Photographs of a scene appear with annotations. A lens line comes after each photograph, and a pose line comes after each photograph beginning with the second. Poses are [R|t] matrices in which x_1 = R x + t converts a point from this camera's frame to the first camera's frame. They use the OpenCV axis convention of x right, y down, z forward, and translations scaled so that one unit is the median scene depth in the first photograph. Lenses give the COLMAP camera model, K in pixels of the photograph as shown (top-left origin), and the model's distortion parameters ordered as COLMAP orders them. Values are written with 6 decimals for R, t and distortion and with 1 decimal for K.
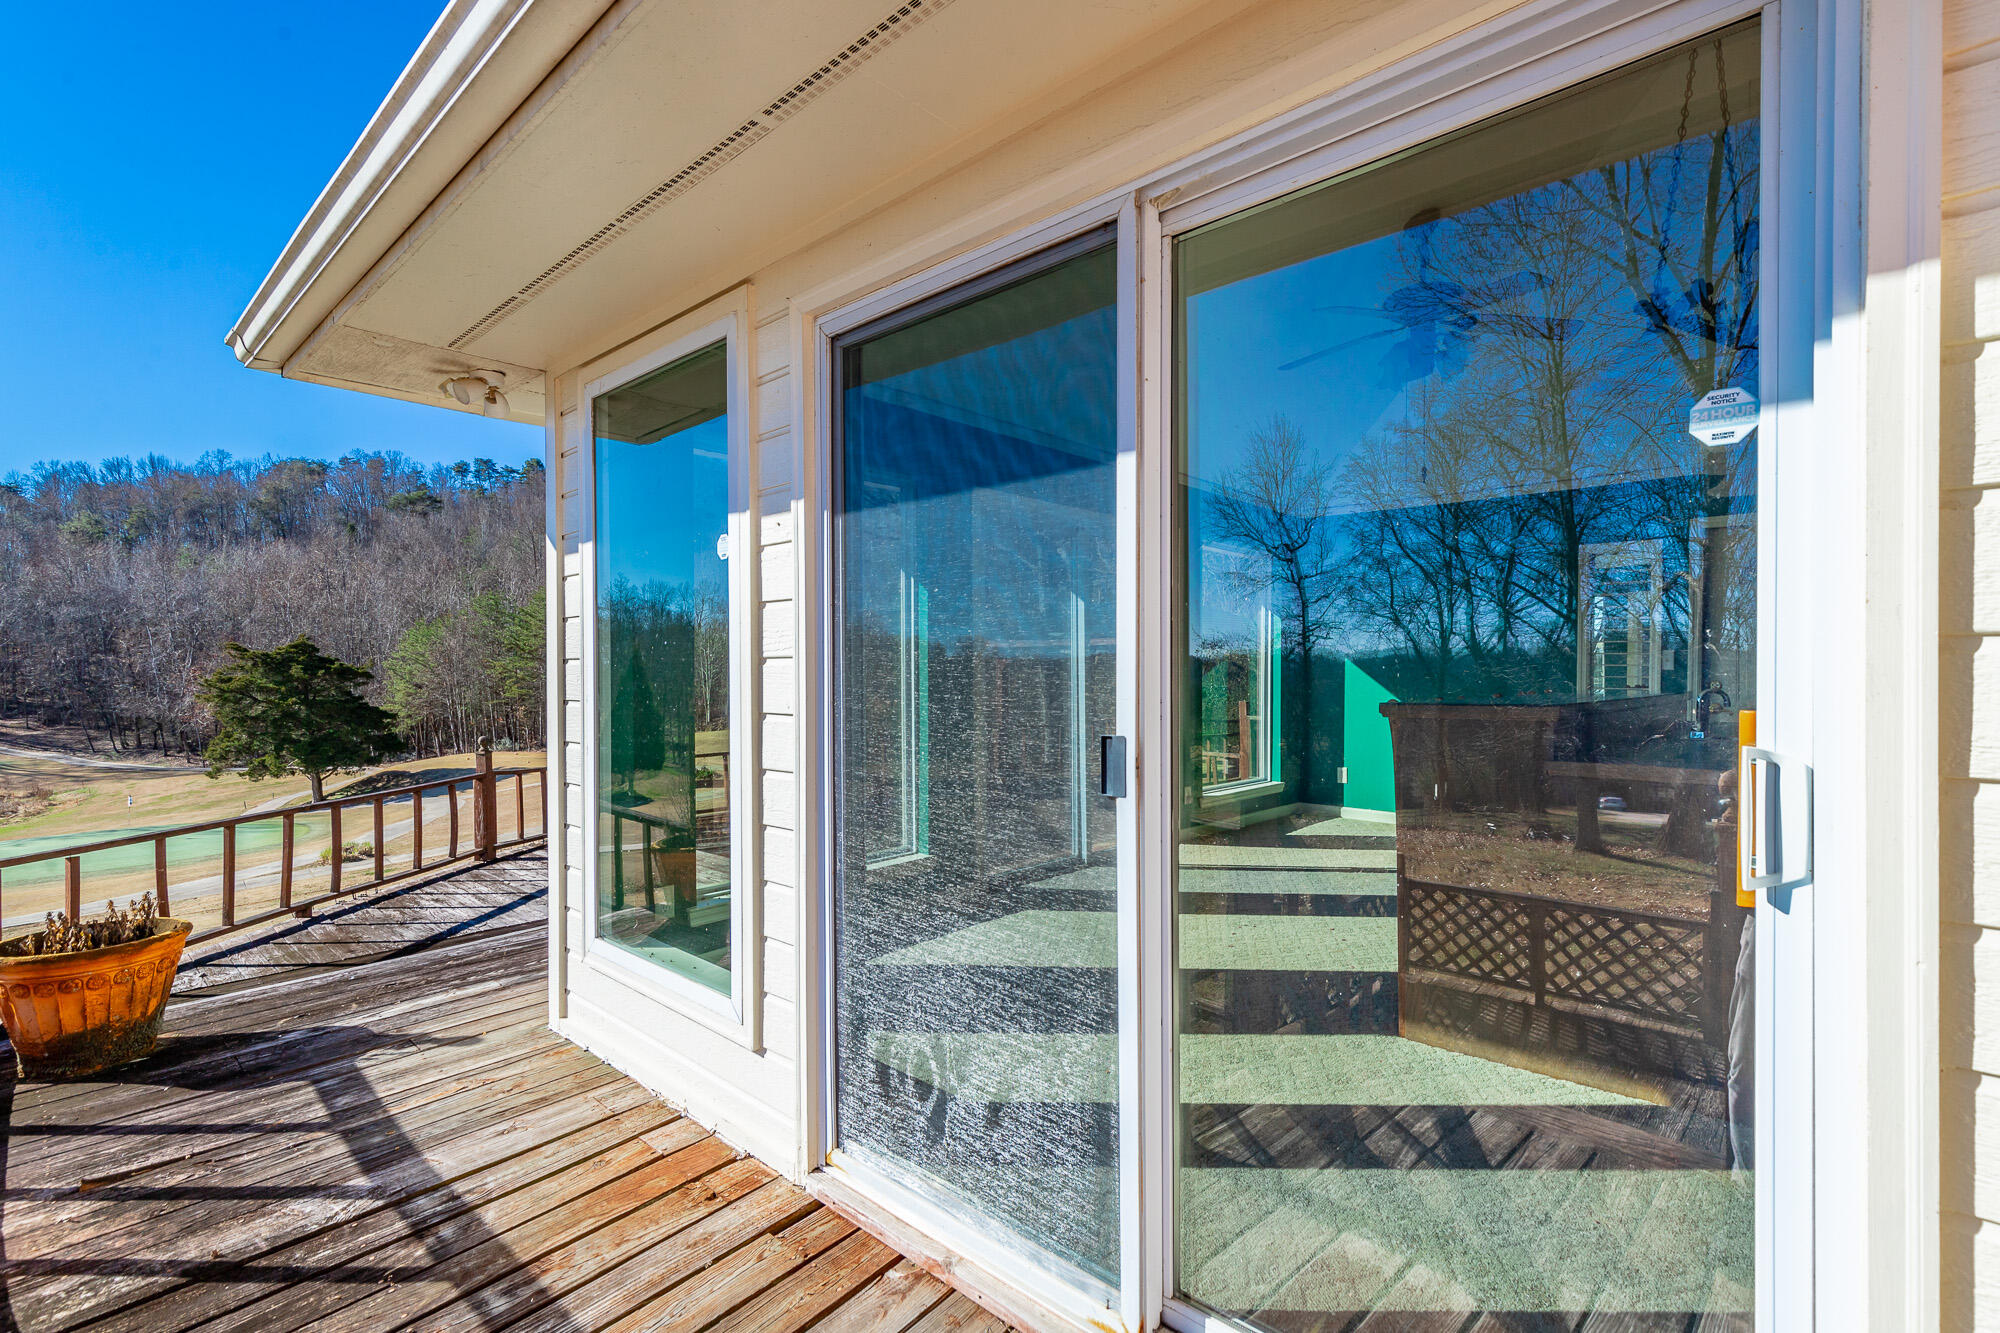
lens RADIAL K [[909.4, 0, 1002.7], [0, 909.4, 671.2], [0, 0, 1]] dist [0.007207, -0.000393]
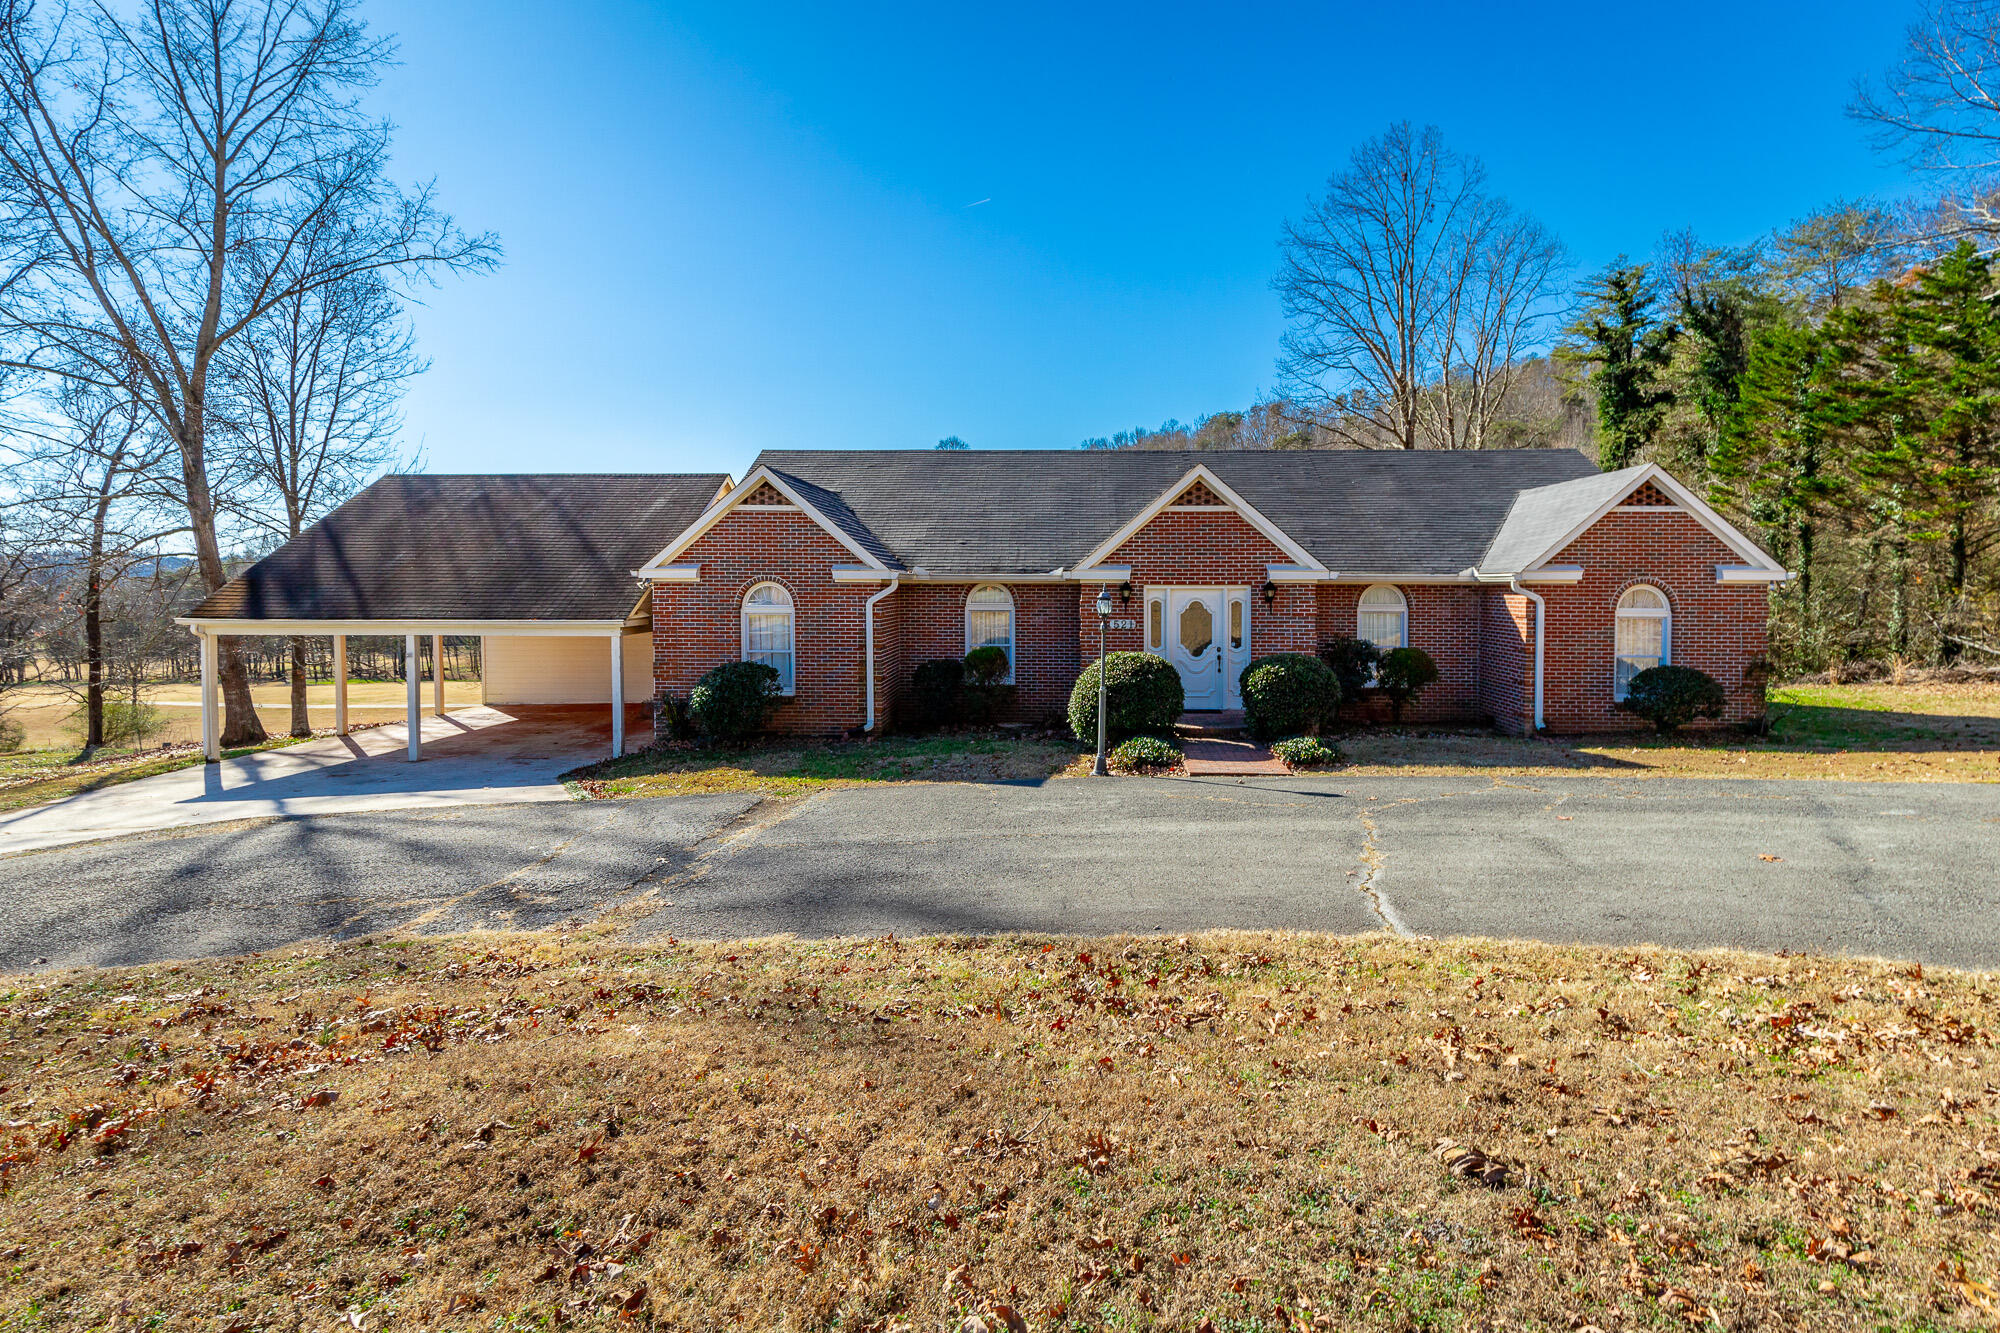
lens RADIAL K [[962.3, 0, 1042.4], [0, 962.3, 608.7], [0, 0, 1]] dist [0.006439, -0.000907]
pose [[0.651381, 0.030812, -0.758125, 0.254514], [-0.005623, 0.999344, 0.035784, -0.011401], [0.758730, -0.019046, 0.651127, -0.204231]]
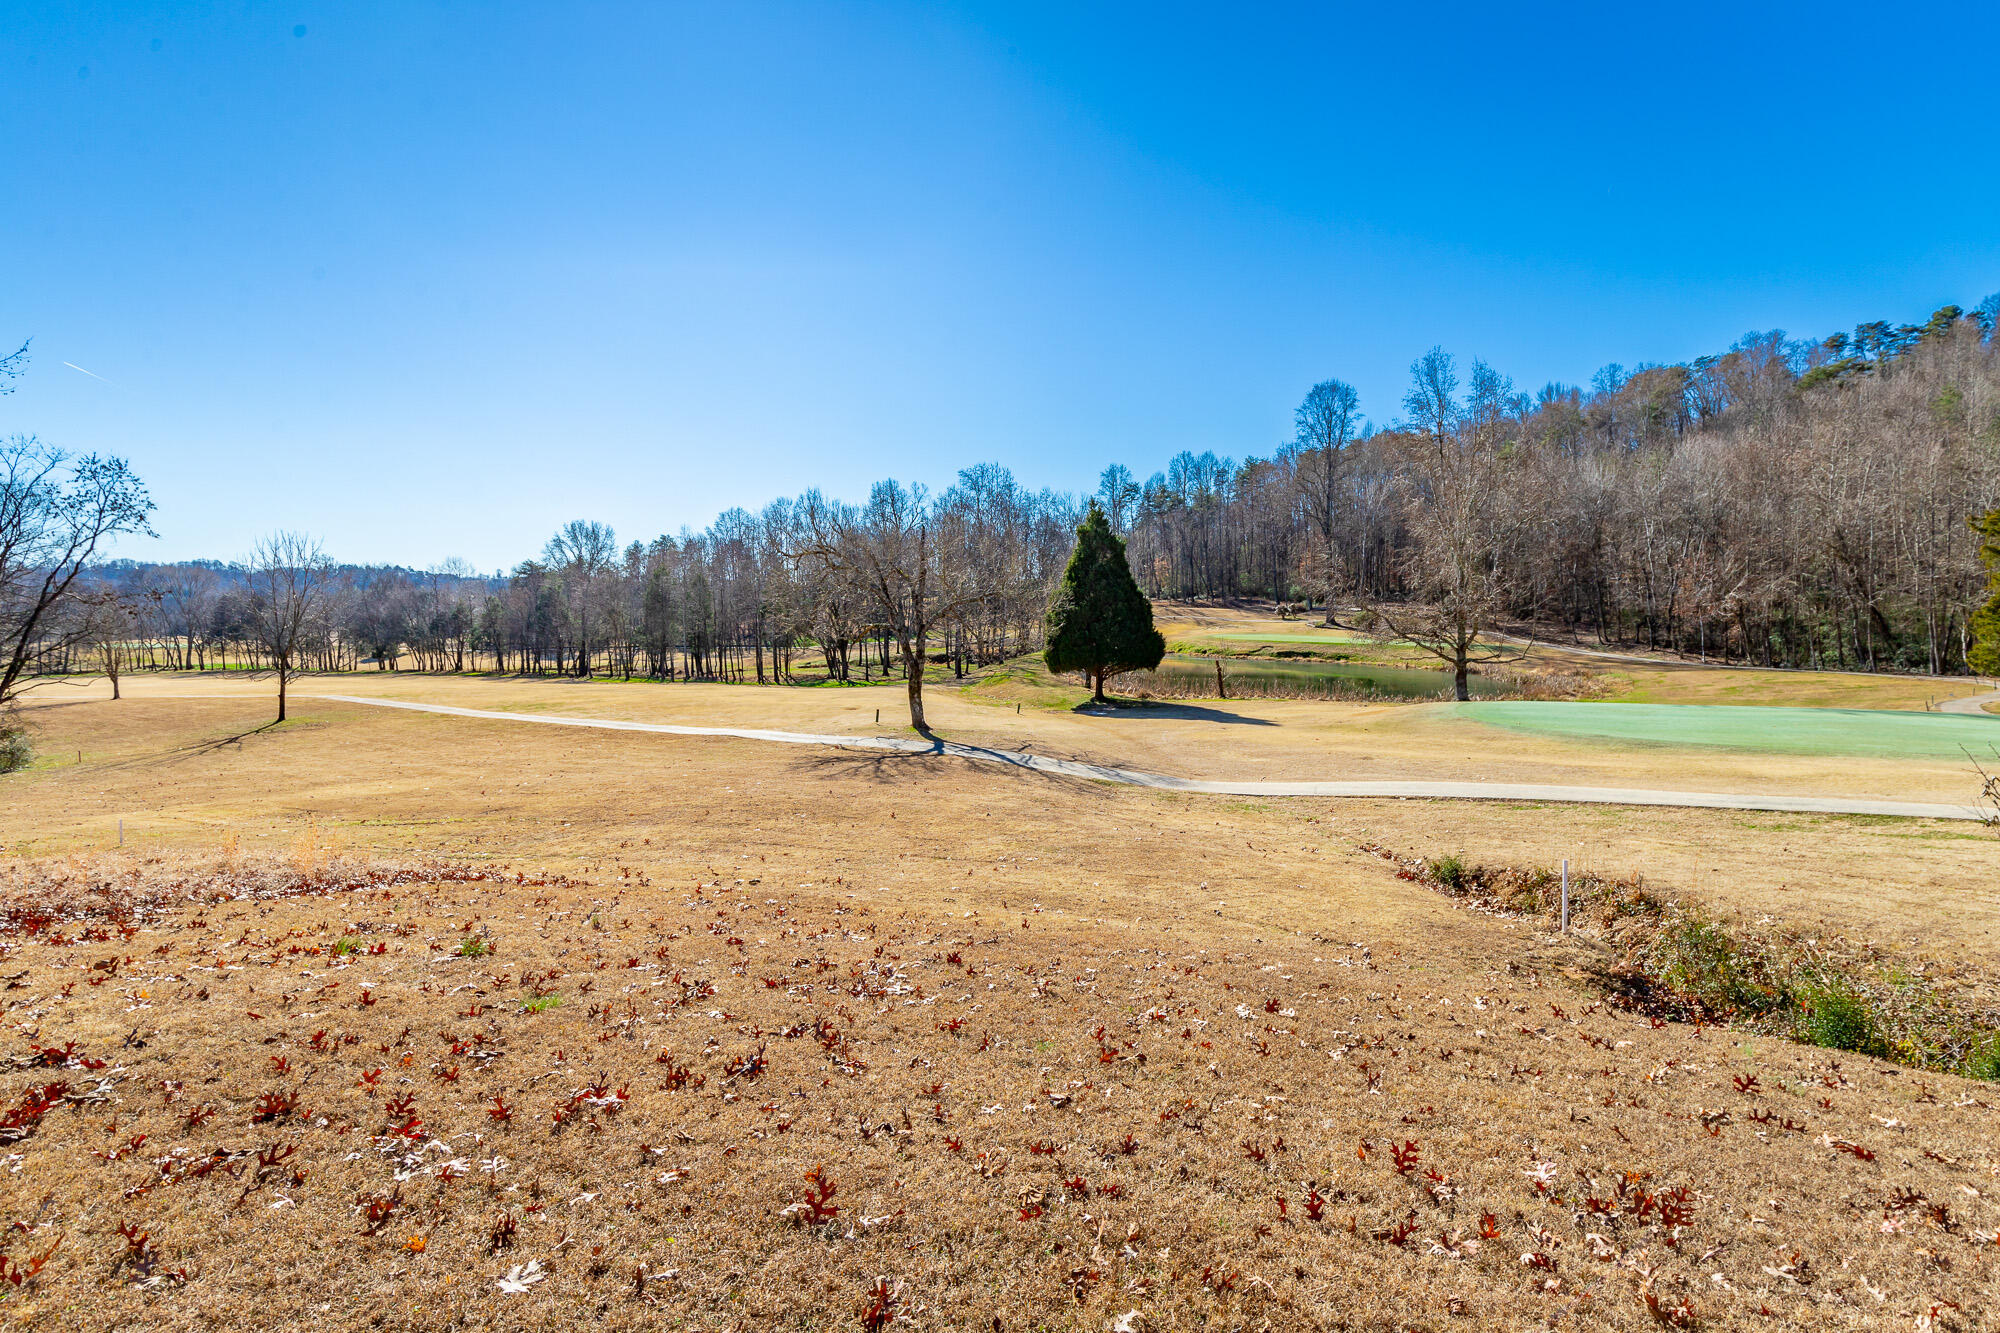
lens RADIAL K [[909.4, 0, 1008.1], [0, 909.4, 632.2], [0, 0, 1]] dist [0.007207, -0.000393]
pose [[0.372050, 0.042511, -0.927239, -0.294884], [-0.012245, 0.999089, 0.040892, 0.045164], [0.928132, -0.003860, 0.372232, -0.005040]]
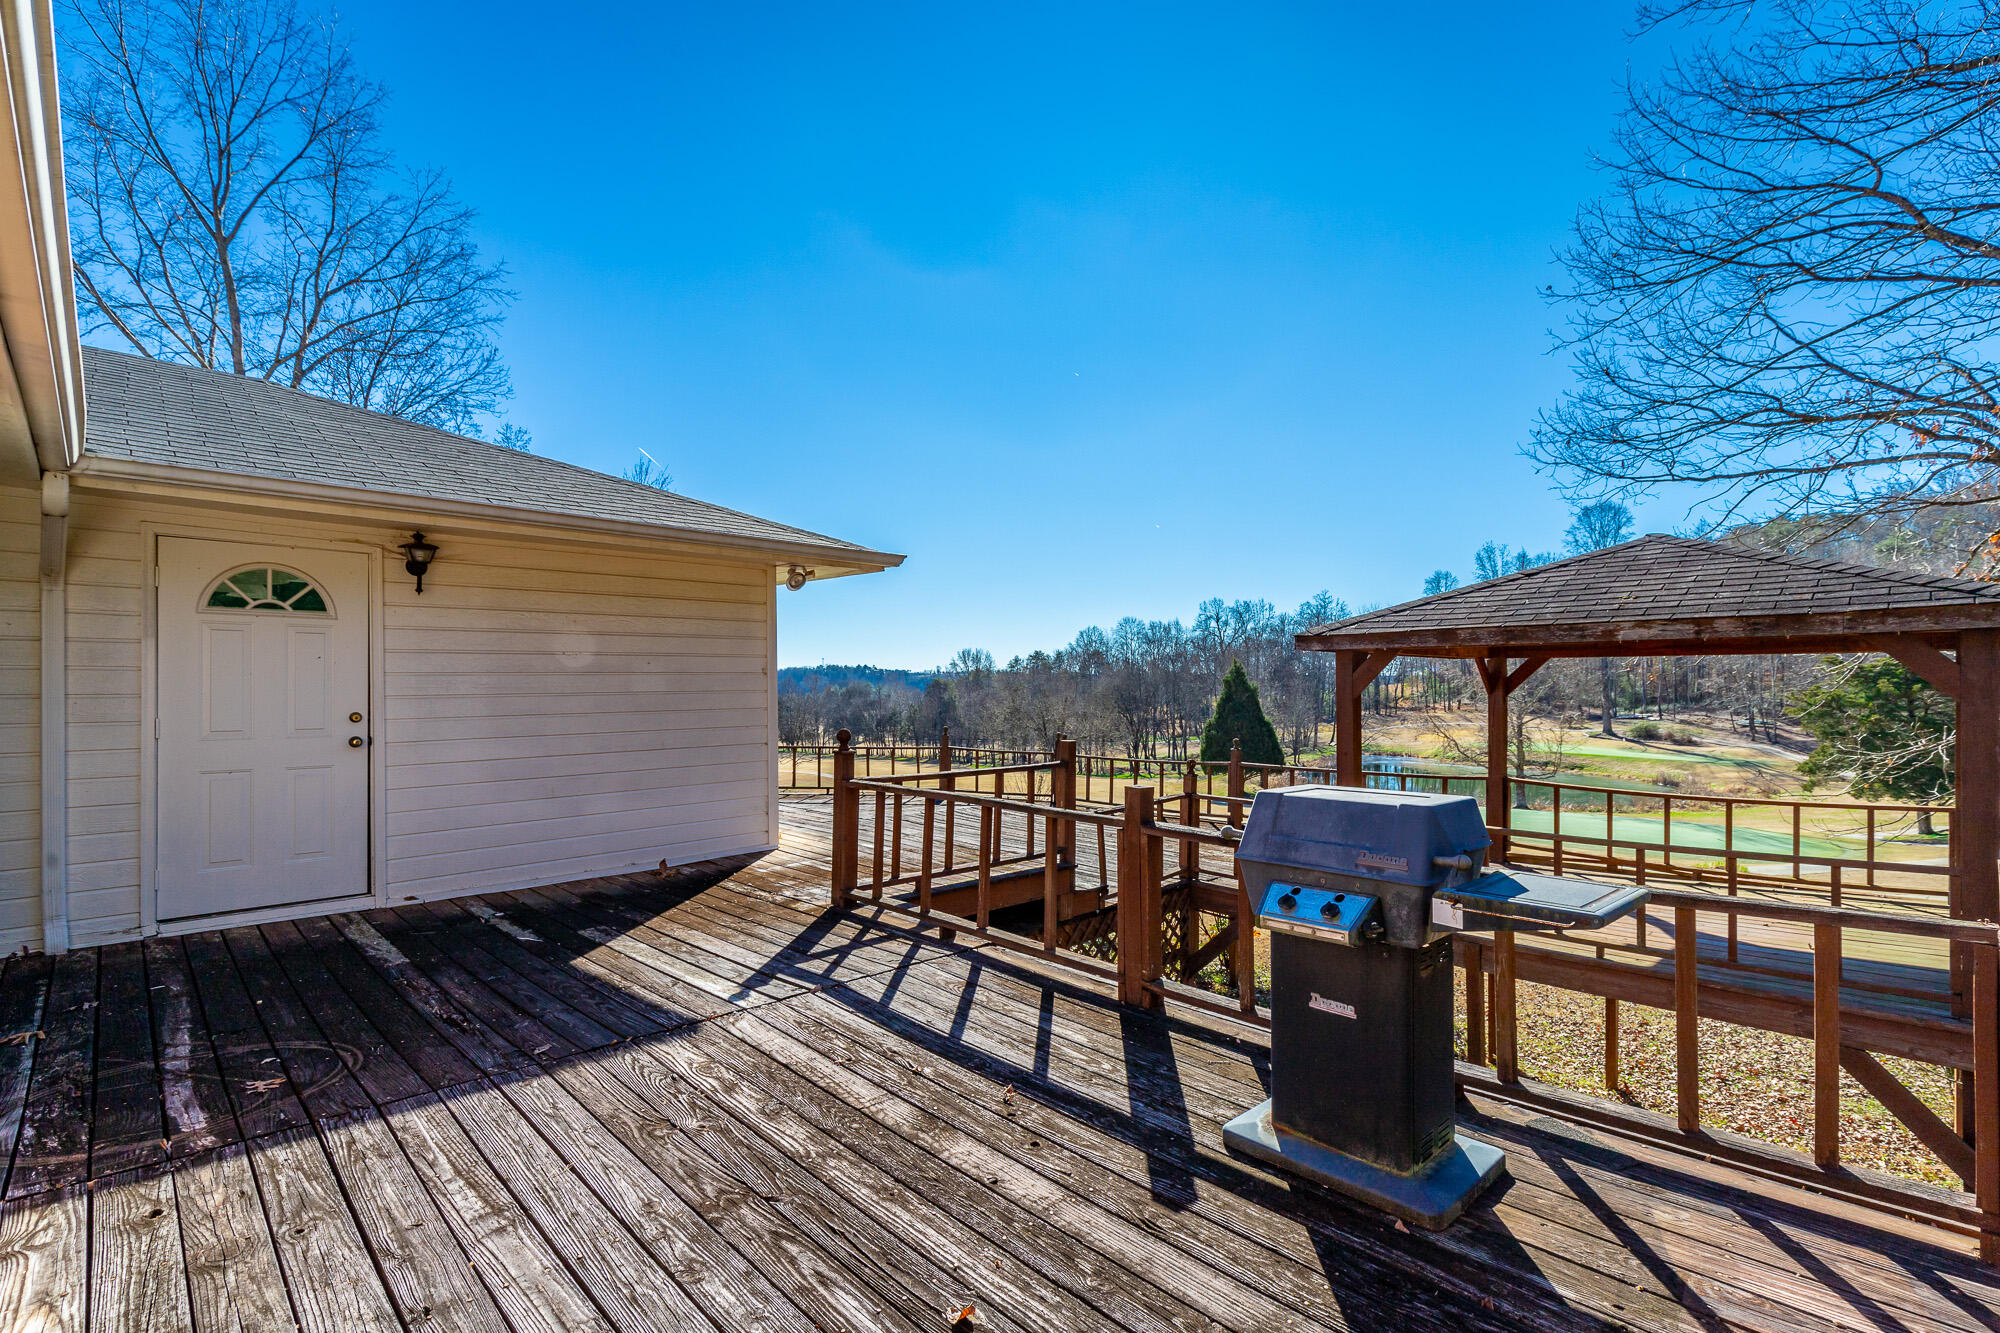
lens RADIAL K [[909.4, 0, 1018.7], [0, 909.4, 689.3], [0, 0, 1]] dist [0.007207, -0.000393]
pose [[-0.042022, 0.009998, -0.999067, 0.106996], [-0.003192, 0.999943, 0.010141, -0.001470], [0.999112, 0.003616, -0.041987, 0.108718]]
